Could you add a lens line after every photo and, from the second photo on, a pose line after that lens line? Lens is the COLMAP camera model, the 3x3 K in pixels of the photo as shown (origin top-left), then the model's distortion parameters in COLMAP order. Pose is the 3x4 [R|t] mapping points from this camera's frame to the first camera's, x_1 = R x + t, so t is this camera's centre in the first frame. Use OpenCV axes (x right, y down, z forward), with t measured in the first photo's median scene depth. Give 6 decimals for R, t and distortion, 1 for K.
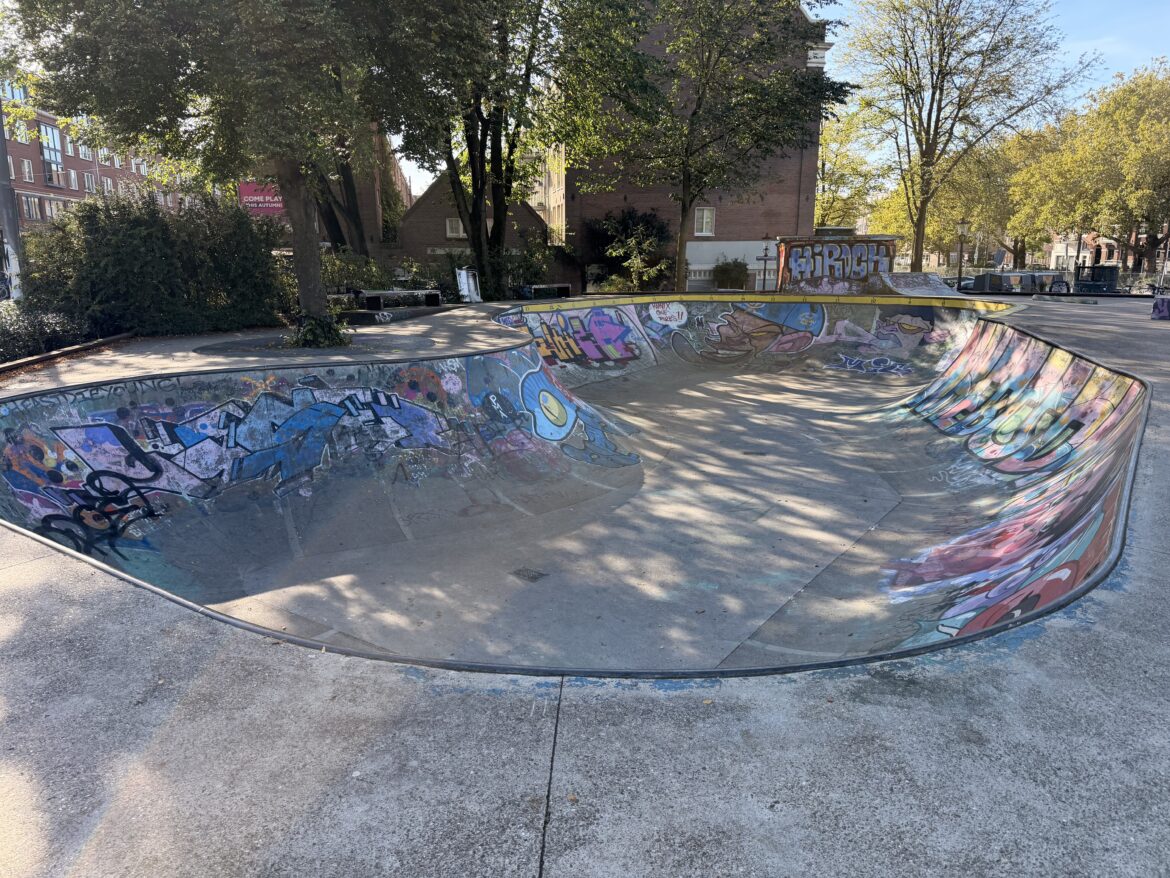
lens RADIAL K [[809.7, 0, 583.9], [0, 809.7, 443.4], [0, 0, 1]] dist [0.113517, -0.160025]
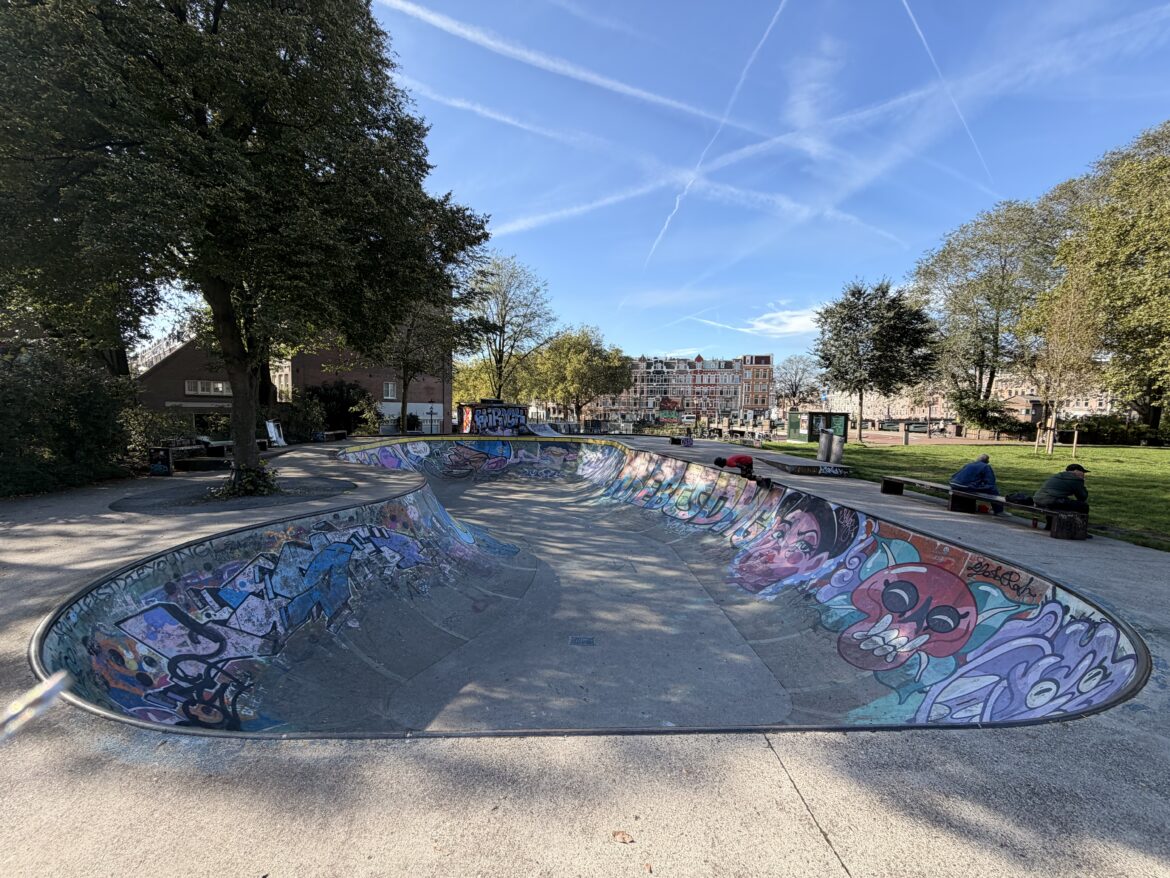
lens RADIAL K [[463.3, 0, 584.6], [0, 463.3, 434.7], [0, 0, 1]] dist [-0.001357, 0.000512]
pose [[0.787446, -0.015939, 0.616178, -0.219446], [0.119703, 0.984588, -0.127505, -0.037101], [-0.604649, 0.174161, 0.777218, 0.112250]]
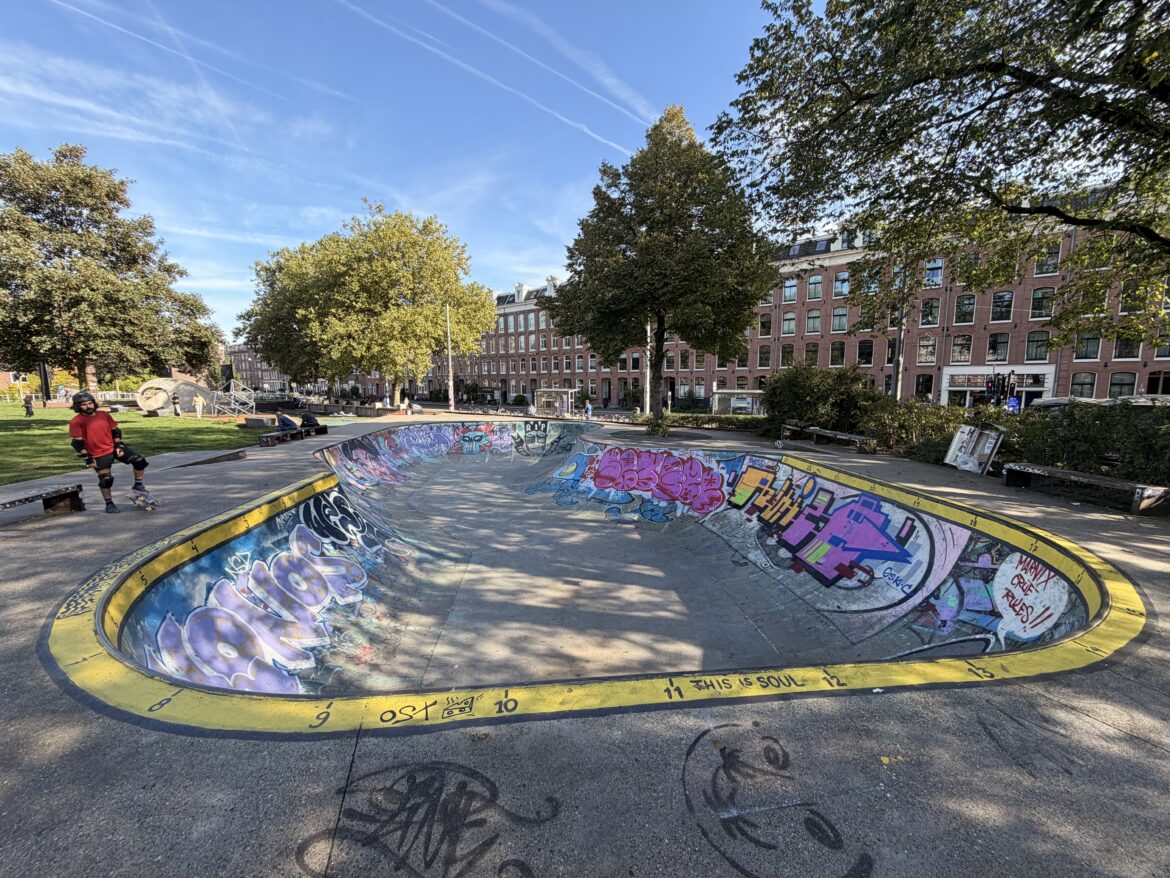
lens RADIAL K [[463.3, 0, 583.6], [0, 463.3, 439.7], [0, 0, 1]] dist [-0.001357, 0.000512]
pose [[-0.760164, 0.087358, -0.643832, 0.424548], [-0.140128, 0.945557, 0.293744, -0.288441], [0.634441, 0.313513, -0.706537, 1.117356]]
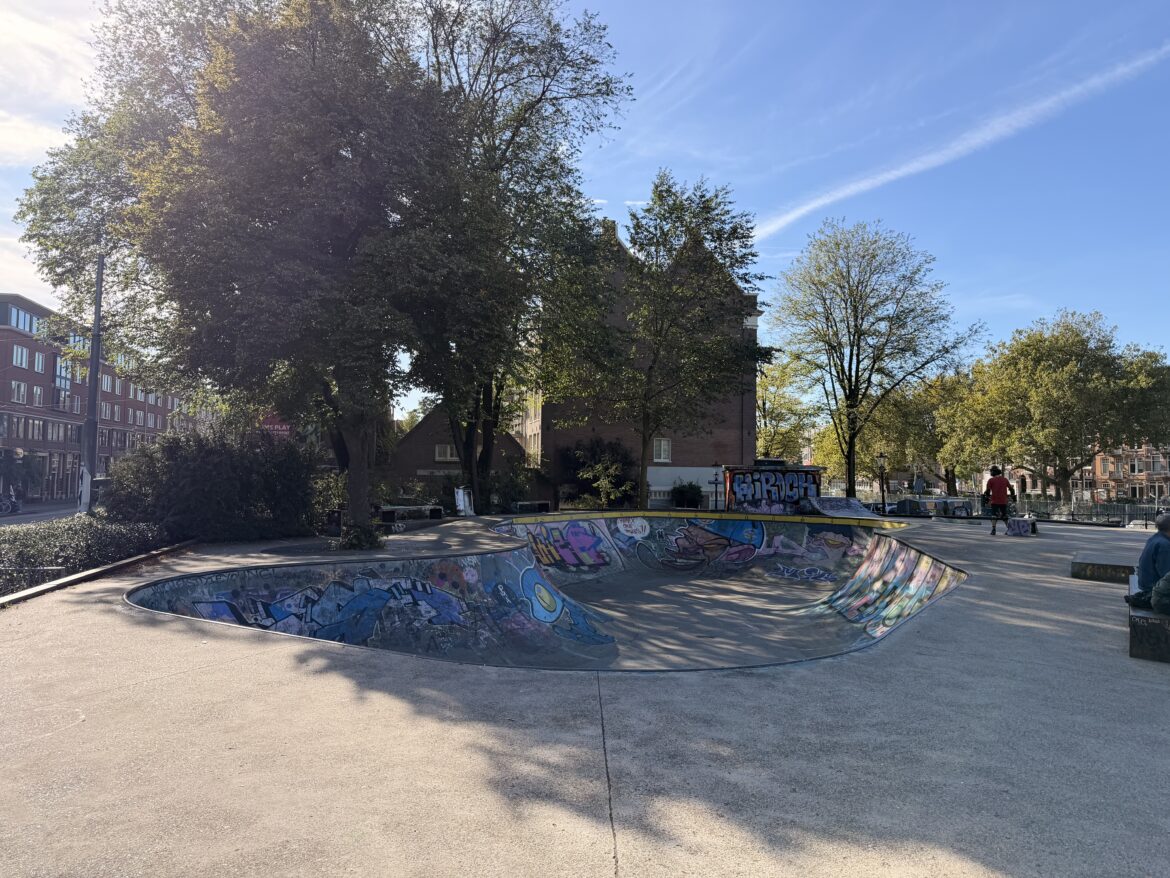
lens RADIAL K [[809.7, 0, 589.5], [0, 809.7, 438.5], [0, 0, 1]] dist [0.113517, -0.160025]
pose [[0.998612, 0.015202, 0.050428, -0.022251], [-0.001078, 0.963141, -0.268995, 0.034760], [-0.052658, 0.268568, 0.961820, -0.171415]]
